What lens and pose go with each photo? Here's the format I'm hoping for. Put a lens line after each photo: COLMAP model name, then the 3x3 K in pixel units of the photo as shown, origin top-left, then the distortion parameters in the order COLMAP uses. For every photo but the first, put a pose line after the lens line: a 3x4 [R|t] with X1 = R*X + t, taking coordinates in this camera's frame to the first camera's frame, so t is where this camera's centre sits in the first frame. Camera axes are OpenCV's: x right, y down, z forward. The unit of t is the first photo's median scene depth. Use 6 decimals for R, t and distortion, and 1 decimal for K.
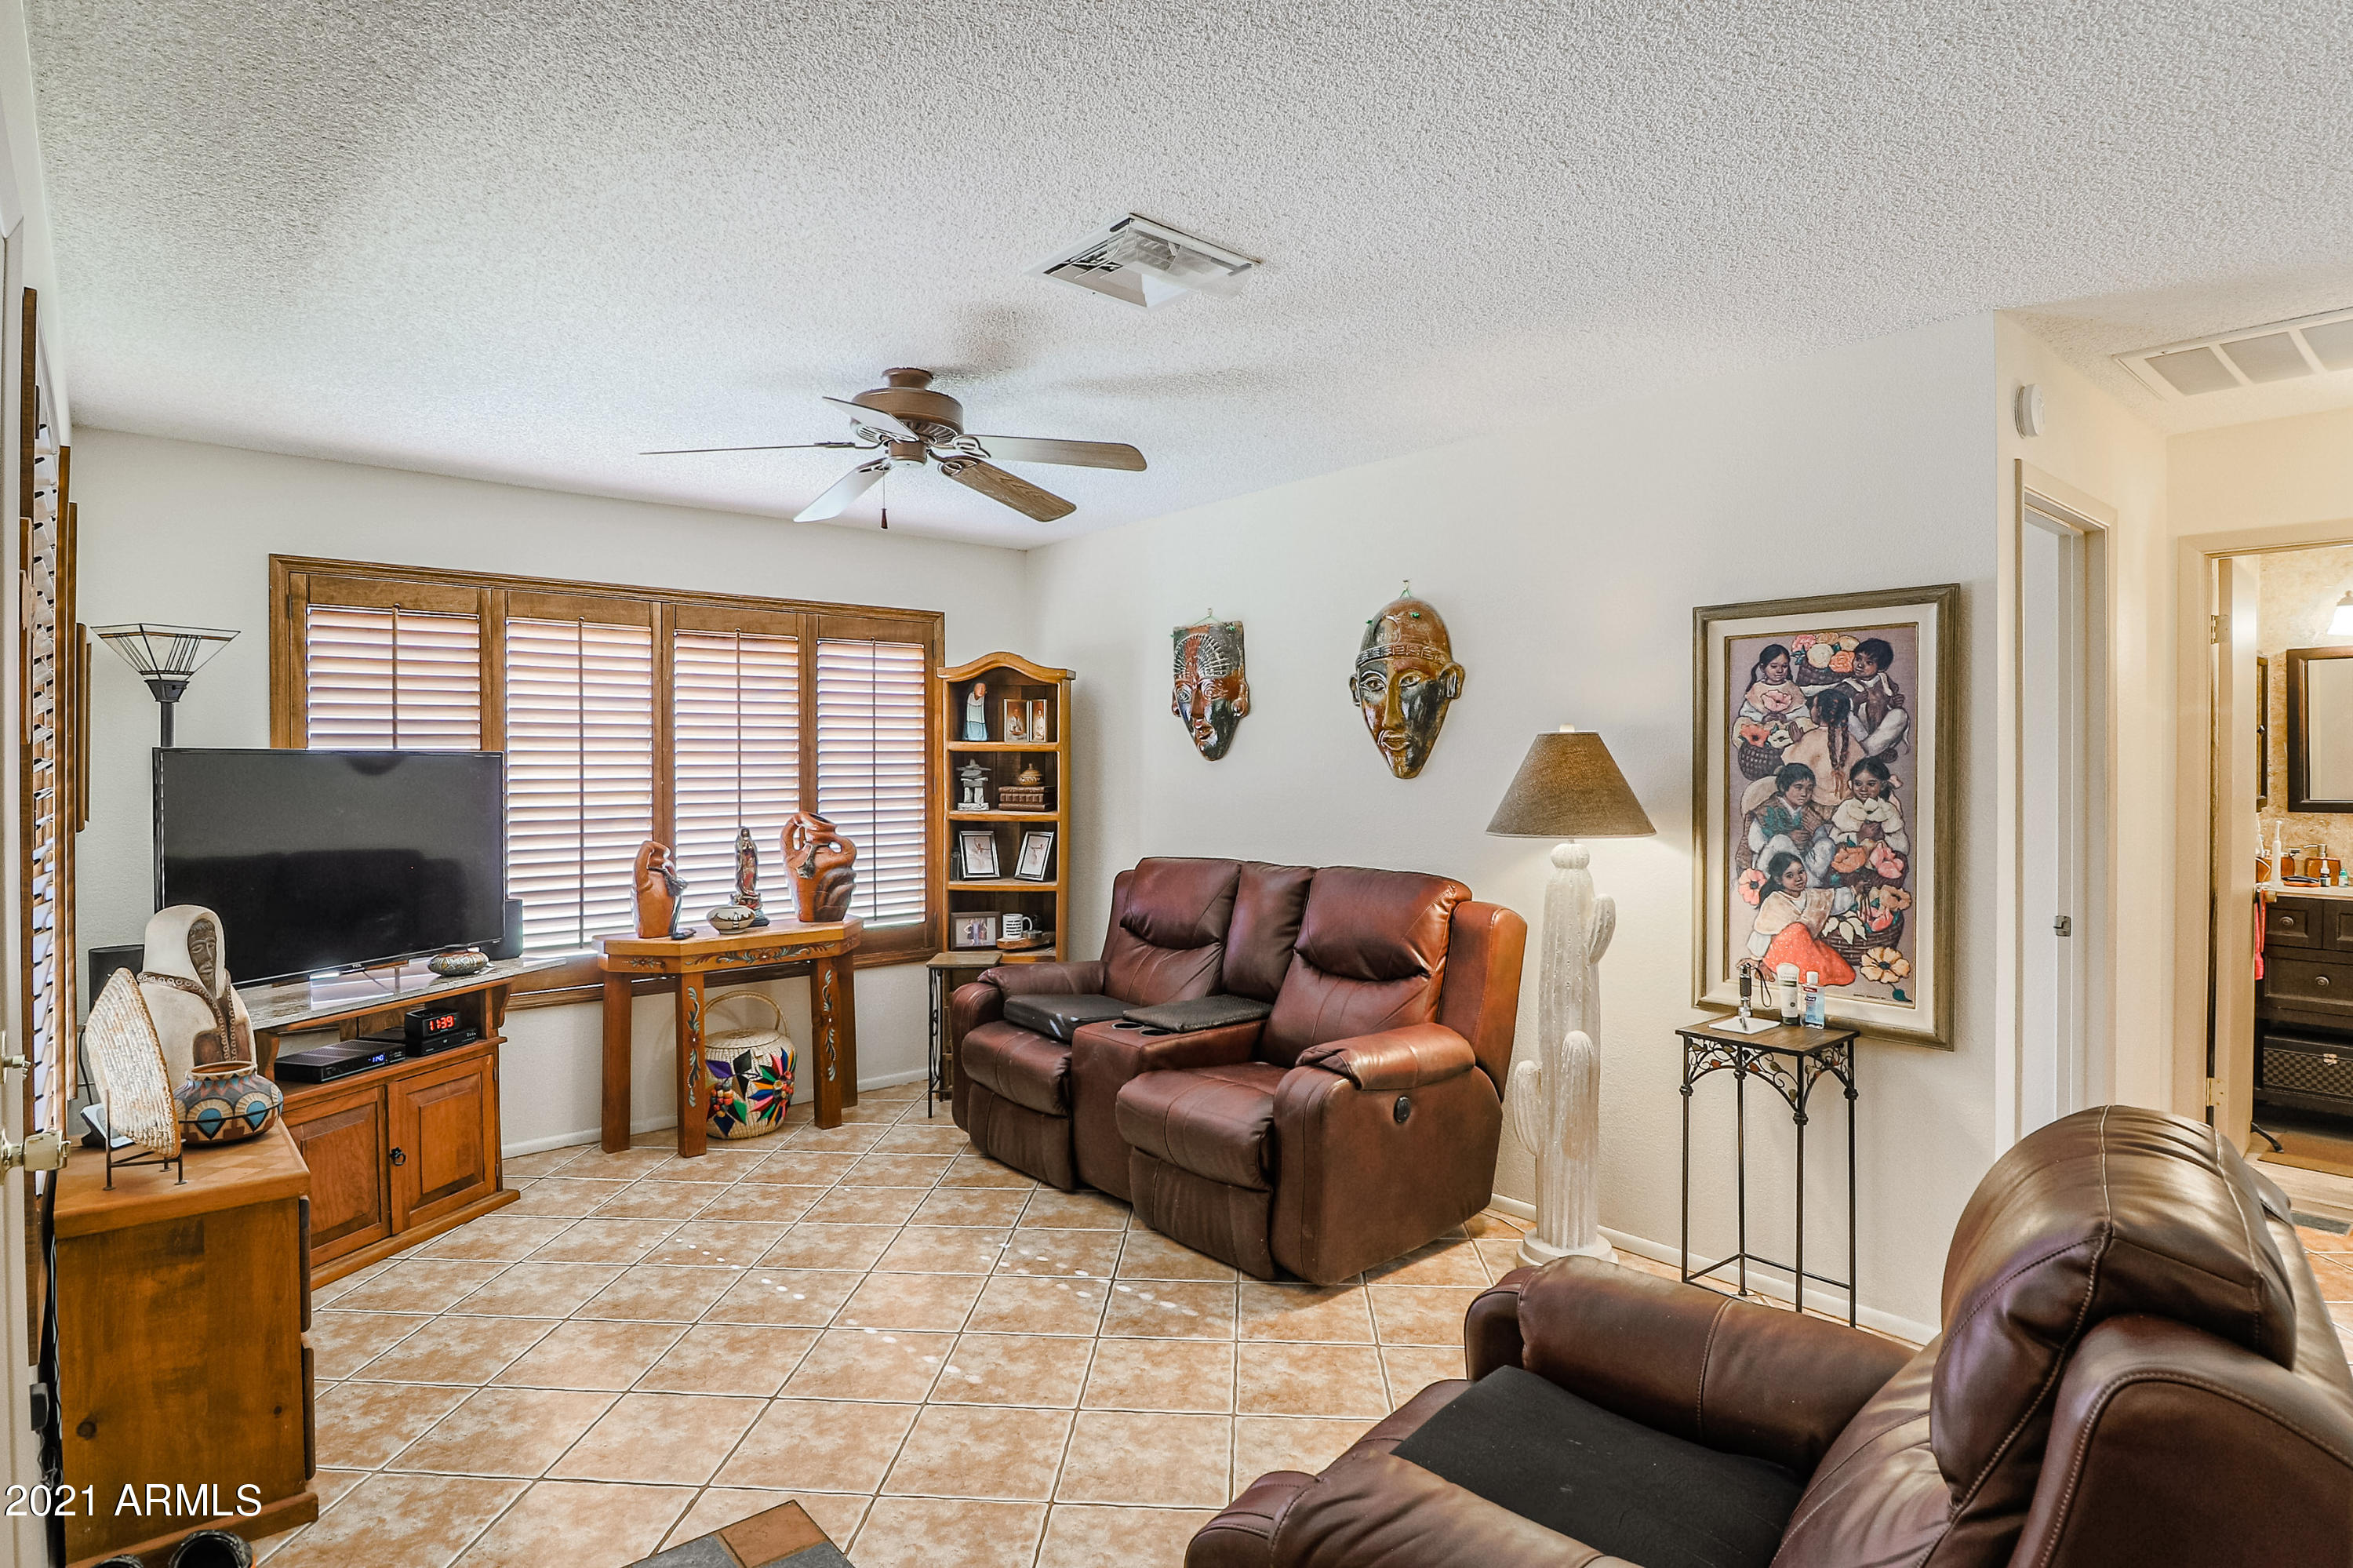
lens RADIAL K [[1239.3, 0, 1161.2], [0, 1239.3, 770.1], [0, 0, 1]] dist [0.010398, -0.019835]
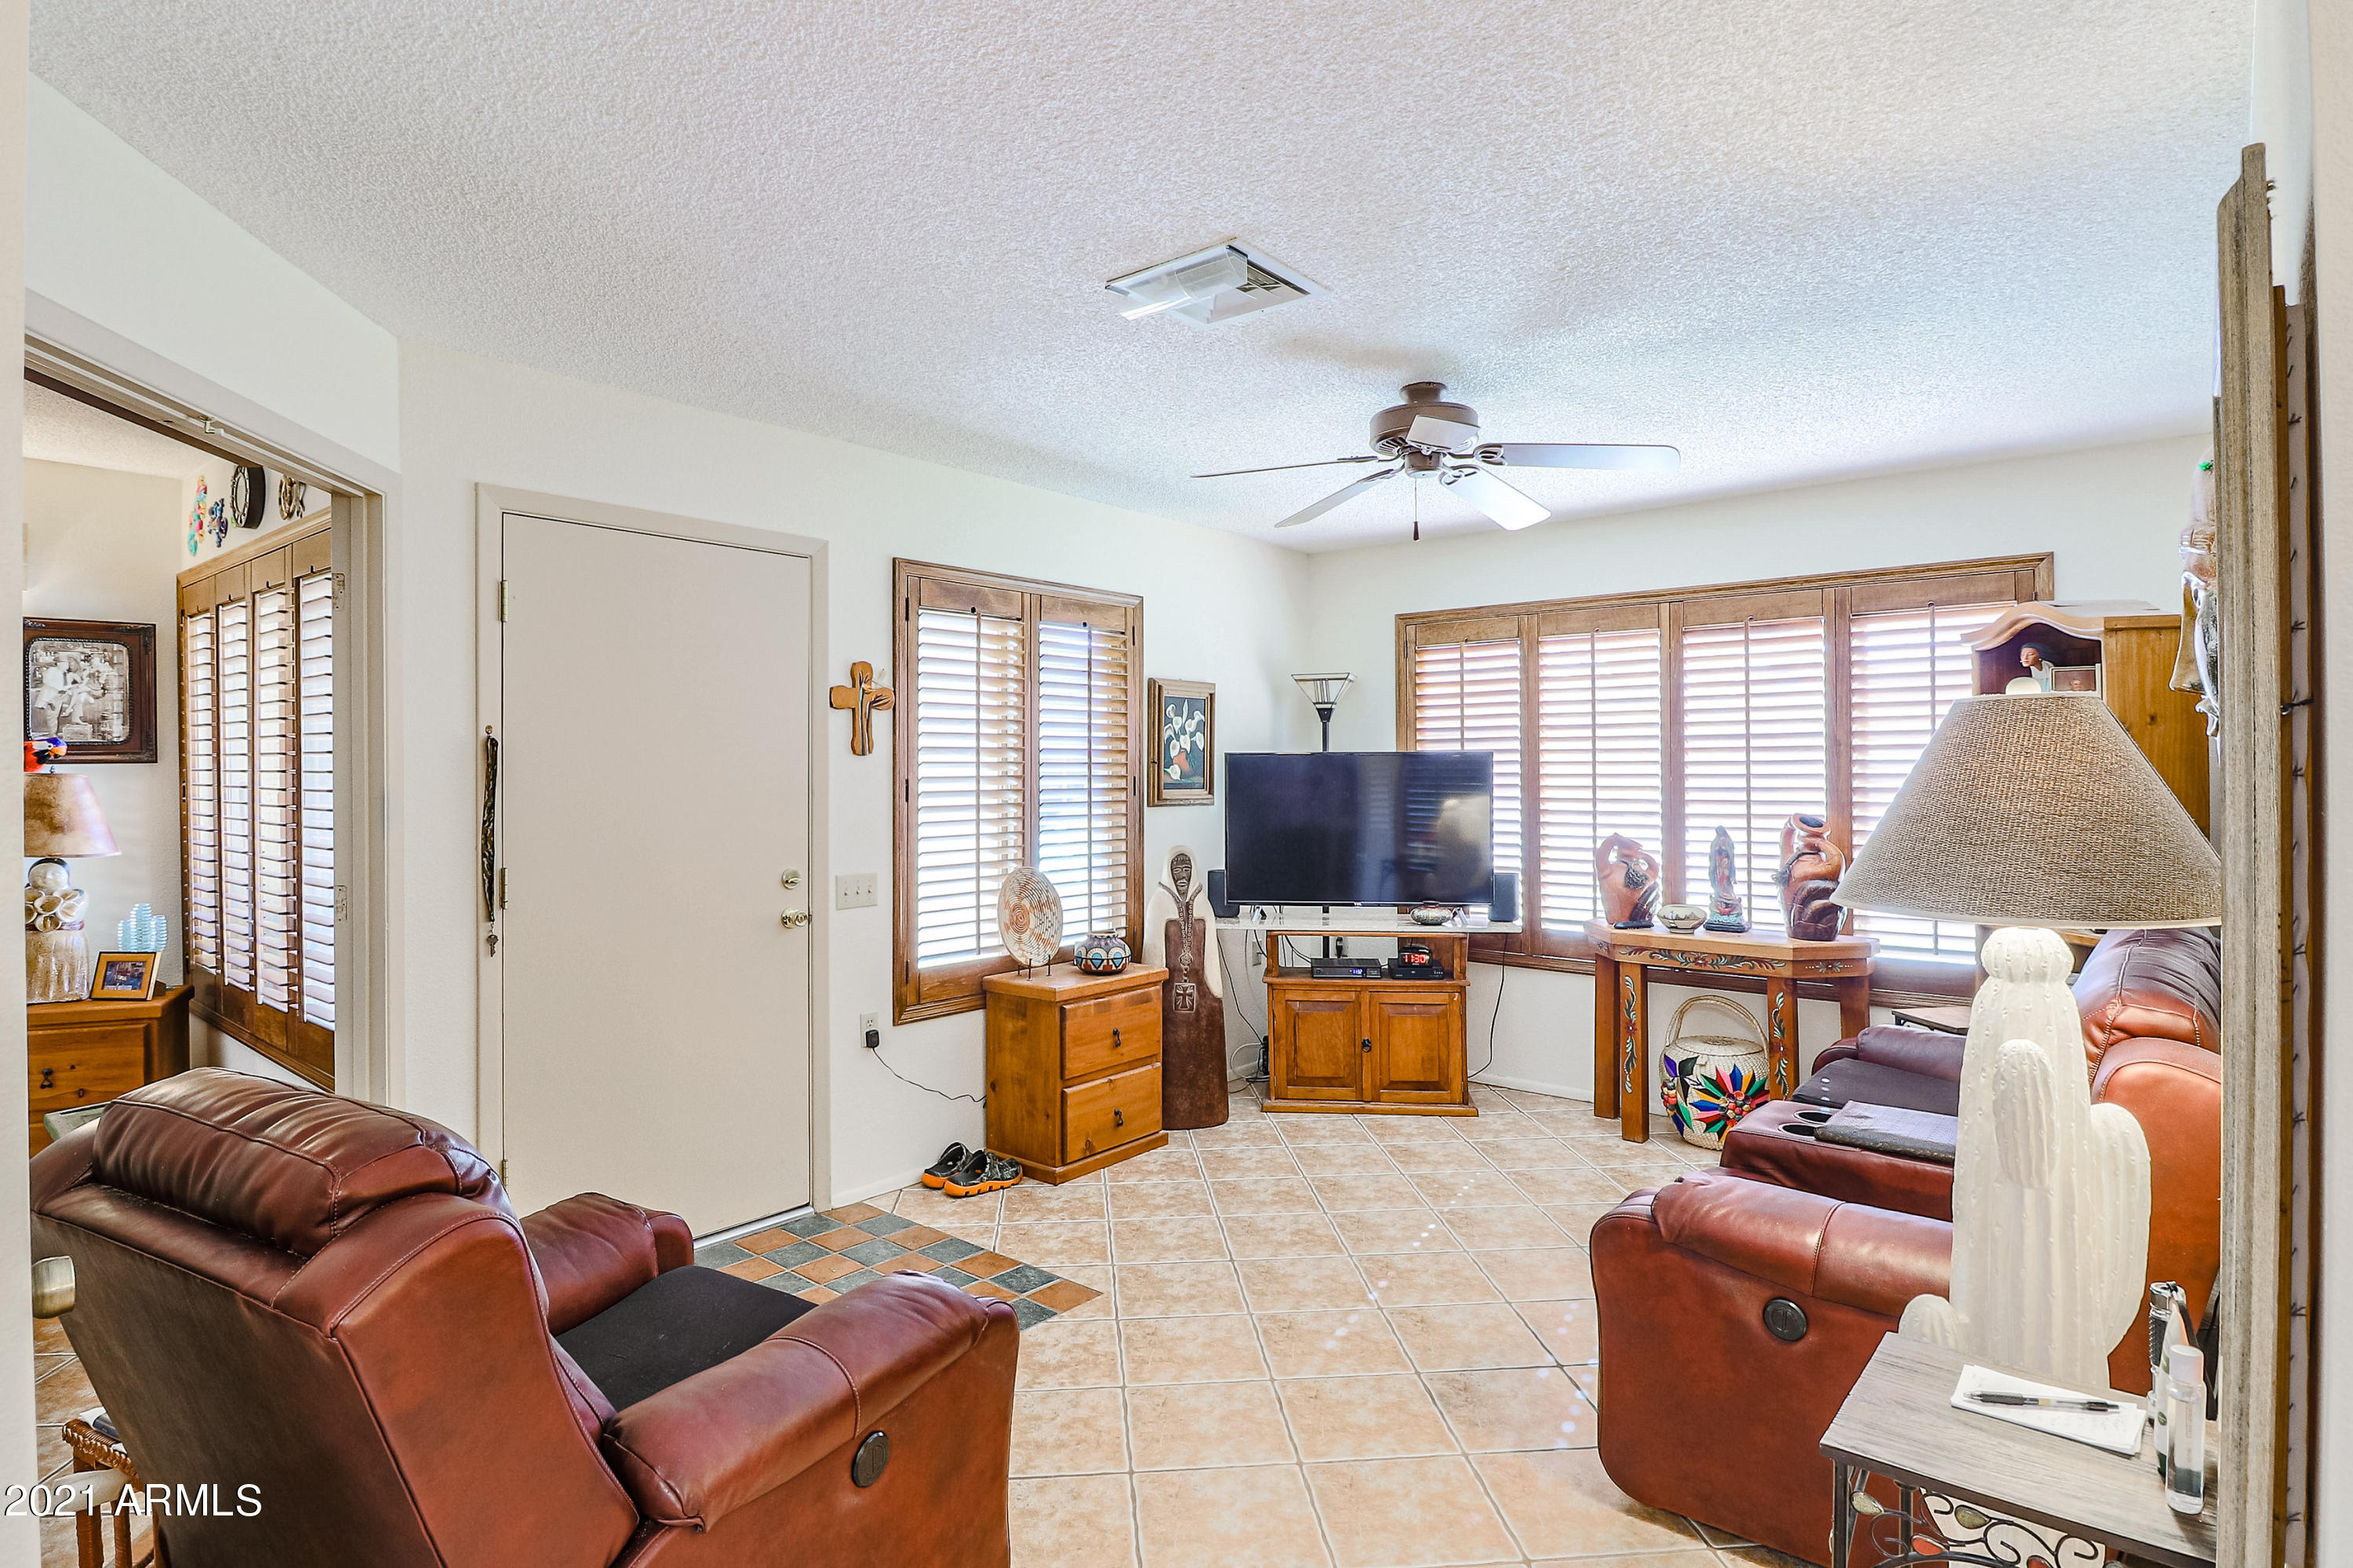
lens RADIAL K [[1239.3, 0, 1161.2], [0, 1239.3, 770.1], [0, 0, 1]] dist [0.010398, -0.019835]
pose [[0.150036, 0.005927, -0.988663, 0.659763], [0.000587, 0.999981, 0.006083, -0.003918], [0.988680, -0.001493, 0.150029, 0.521128]]
